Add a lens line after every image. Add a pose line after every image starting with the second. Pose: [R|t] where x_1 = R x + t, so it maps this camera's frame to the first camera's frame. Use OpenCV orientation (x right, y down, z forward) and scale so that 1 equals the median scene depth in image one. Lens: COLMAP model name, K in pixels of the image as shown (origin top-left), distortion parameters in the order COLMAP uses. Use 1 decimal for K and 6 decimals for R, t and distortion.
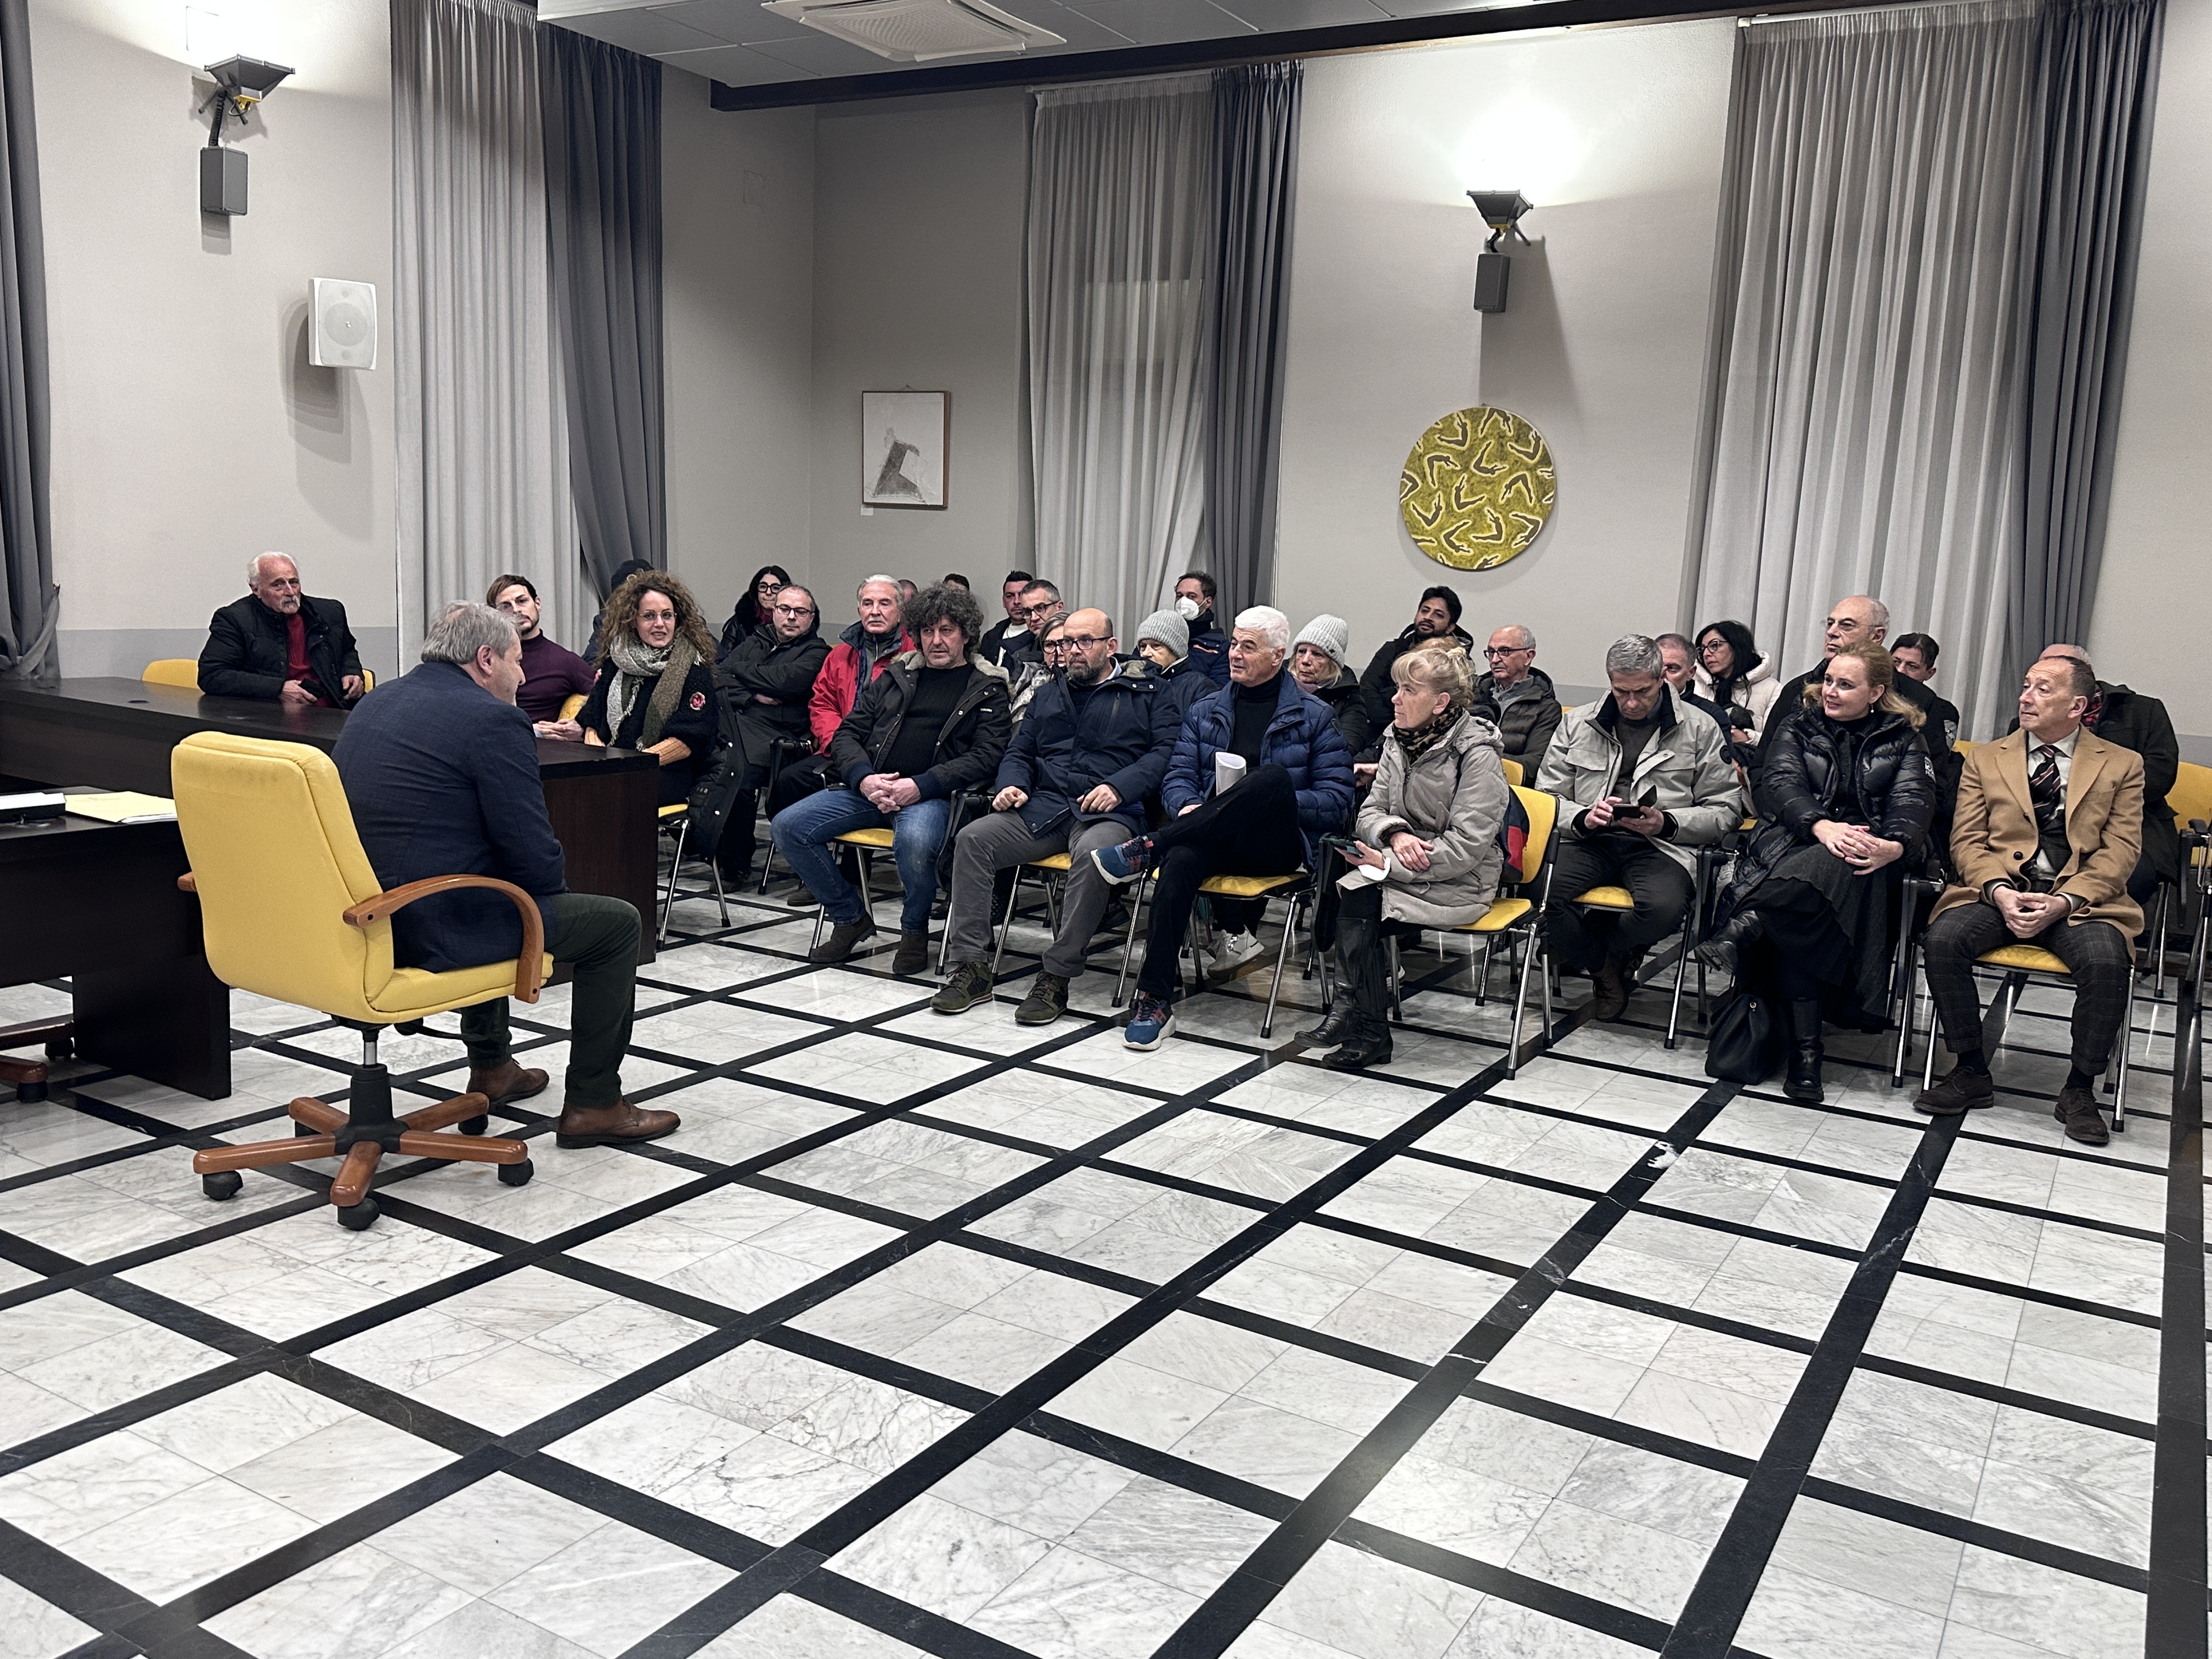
lens RADIAL K [[1819.0, 0, 1065.6], [0, 1819.0, 775.9], [0, 0, 1]] dist [0.031019, -0.052393]
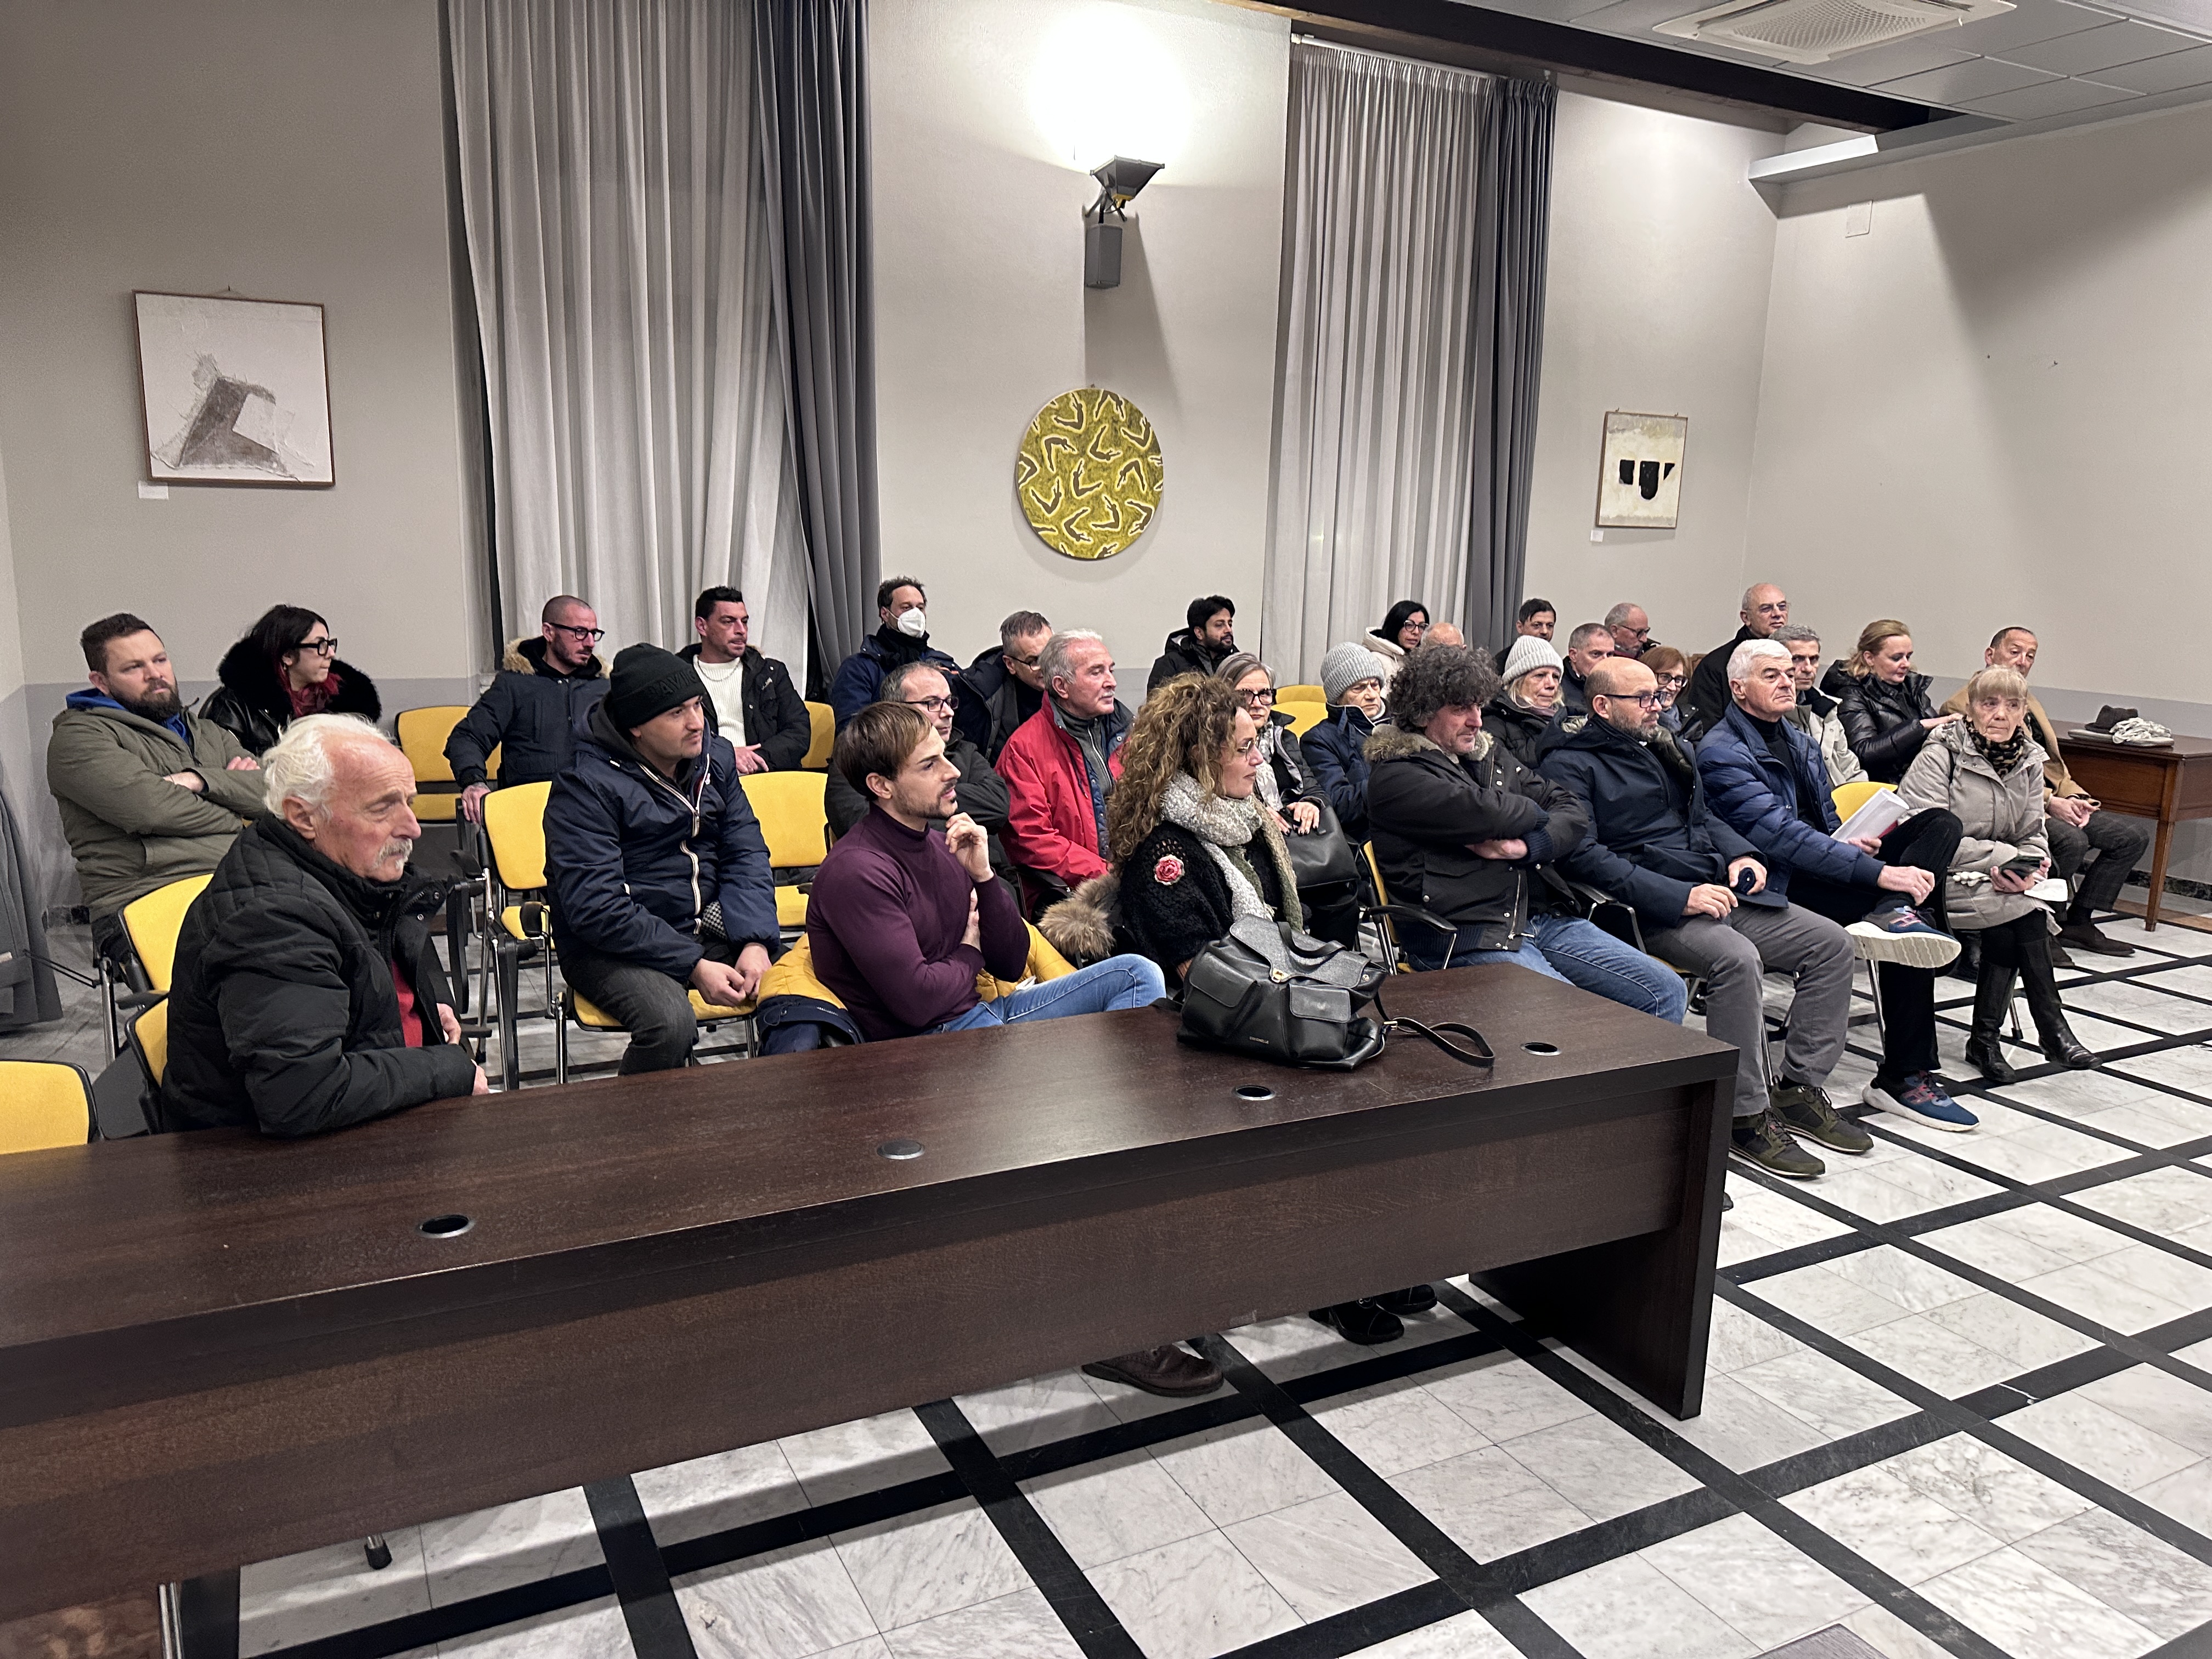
lens RADIAL K [[1540.9, 0, 1059.0], [0, 1540.9, 846.6], [0, 0, 1]] dist [0.000454, -0.016005]
pose [[0.525298, -0.204953, 0.825867, -0.971755], [0.103135, 0.978740, 0.177291, -0.215474], [-0.844645, -0.007955, 0.535267, 1.116456]]
